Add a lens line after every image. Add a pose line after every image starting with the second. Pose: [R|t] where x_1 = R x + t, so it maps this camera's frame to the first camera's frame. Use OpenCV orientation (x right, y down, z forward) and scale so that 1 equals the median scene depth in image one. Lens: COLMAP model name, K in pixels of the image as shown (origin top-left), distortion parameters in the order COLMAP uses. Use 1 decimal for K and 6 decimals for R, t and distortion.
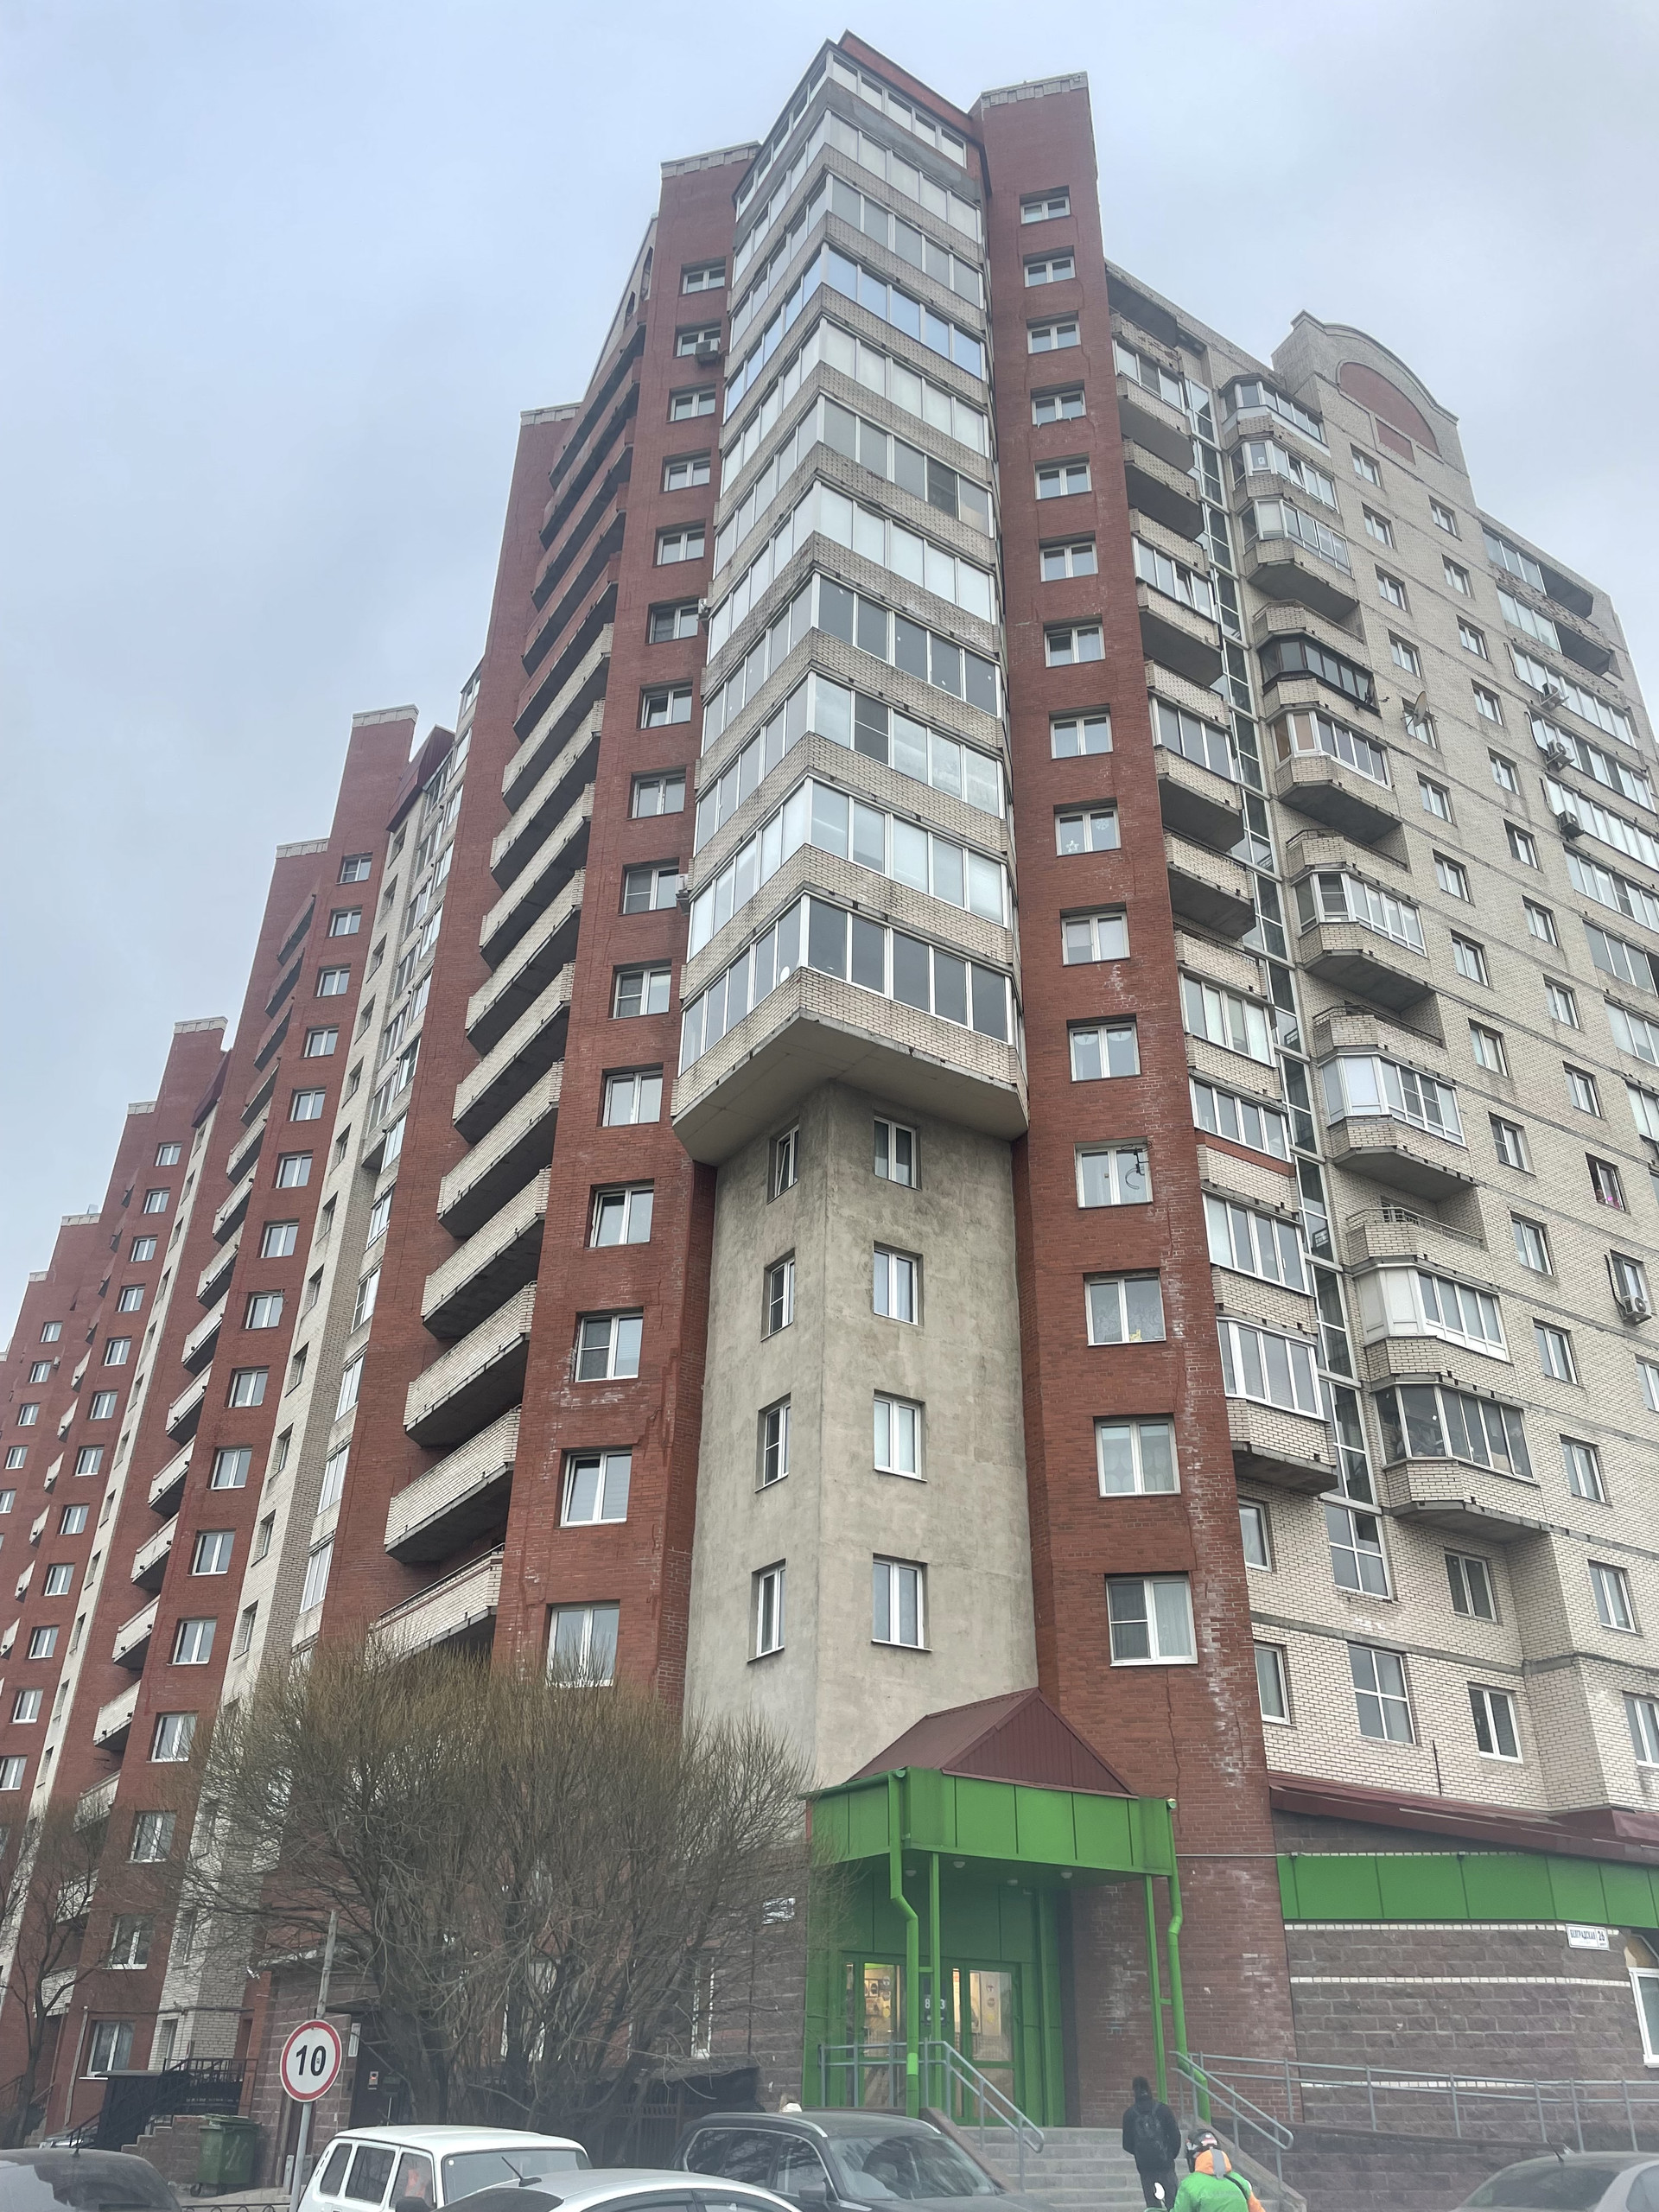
lens RADIAL K [[1656.1, 0, 829.5], [0, 1656.1, 1106.0], [0, 0, 1]] dist [0.108044, -0.148855]
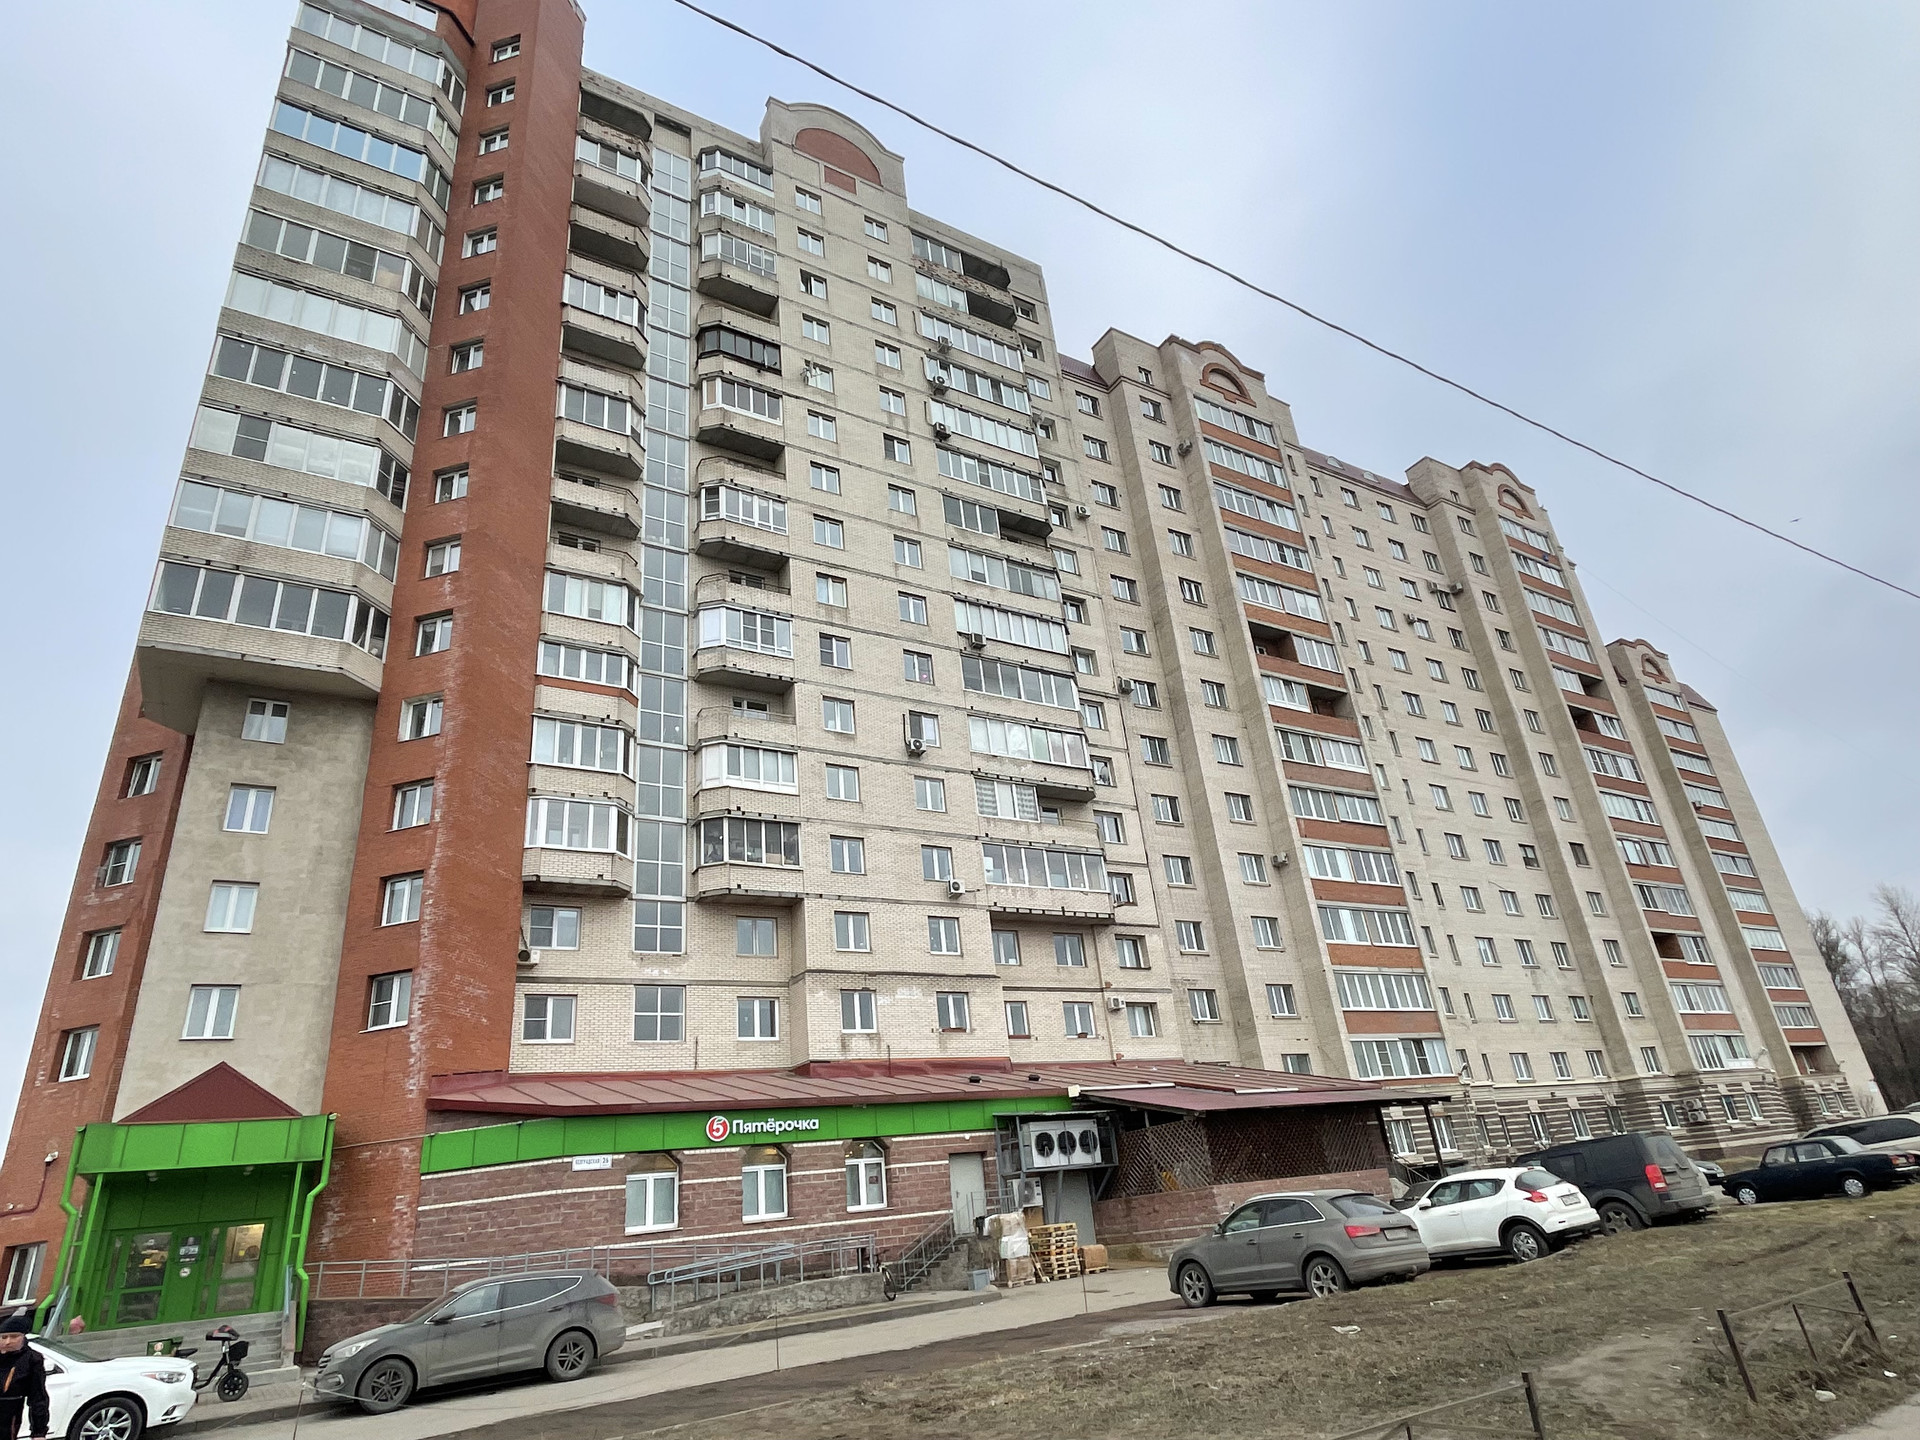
lens RADIAL K [[1084.0, 0, 960.0], [0, 1084.0, 720.0], [0, 0, 1]] dist [-0.003731, -0.002034]
pose [[0.993170, -0.113187, 0.028316, 0.577688], [0.109923, 0.989082, 0.098156, -0.000508], [-0.039116, -0.094373, 0.994768, -0.019880]]
